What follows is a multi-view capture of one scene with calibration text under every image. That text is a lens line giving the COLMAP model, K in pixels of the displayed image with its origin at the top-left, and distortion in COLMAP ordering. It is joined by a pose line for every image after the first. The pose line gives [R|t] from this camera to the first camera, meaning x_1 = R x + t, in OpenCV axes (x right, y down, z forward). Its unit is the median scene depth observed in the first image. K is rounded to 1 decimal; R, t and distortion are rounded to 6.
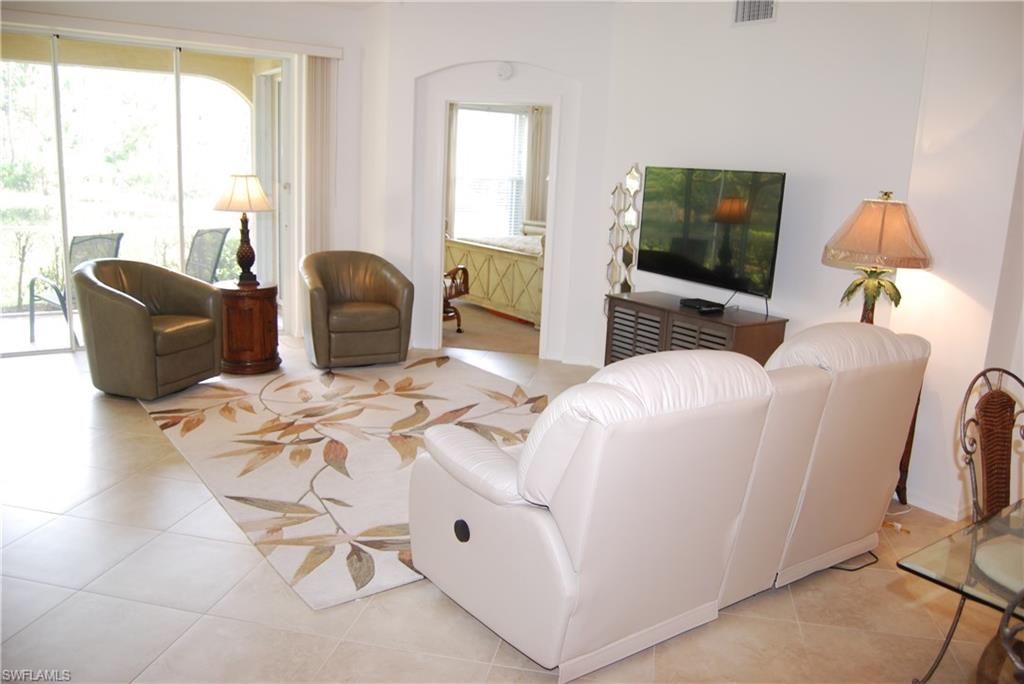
lens RADIAL K [[799.5, 0, 517.3], [0, 799.5, 342.0], [0, 0, 1]] dist [-0.091064, 0.032156]
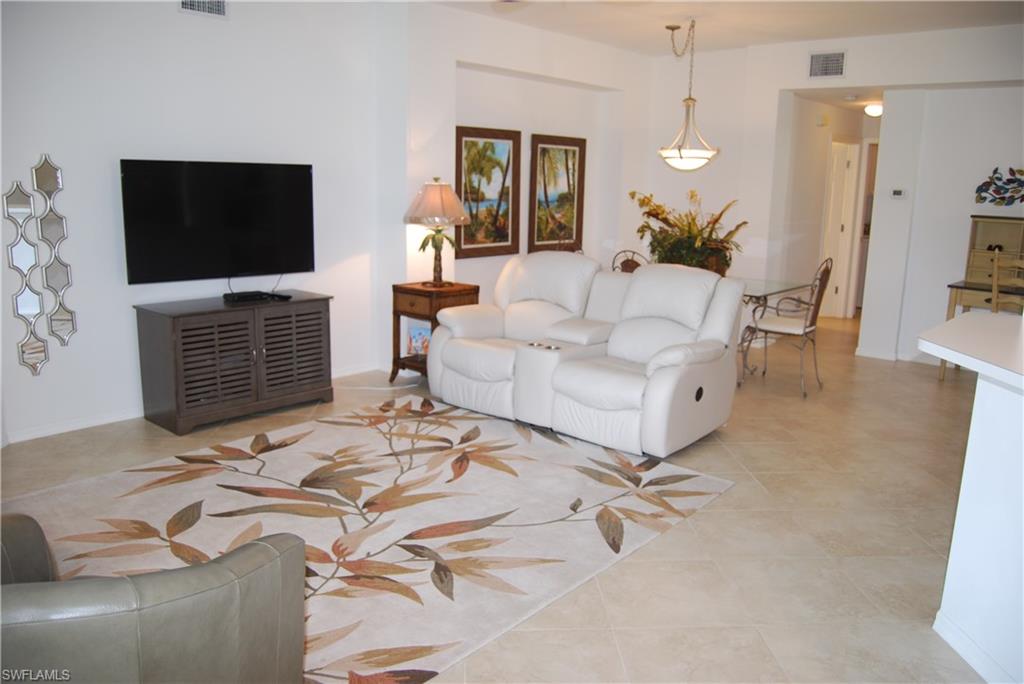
lens RADIAL K [[799.5, 0, 514.1], [0, 799.5, 342.6], [0, 0, 1]] dist [-0.091064, 0.032156]
pose [[-0.232781, -0.252946, 0.939059, -0.917986], [0.171511, 0.939773, 0.295654, -0.260805], [-0.957286, 0.229882, -0.175379, 0.977428]]
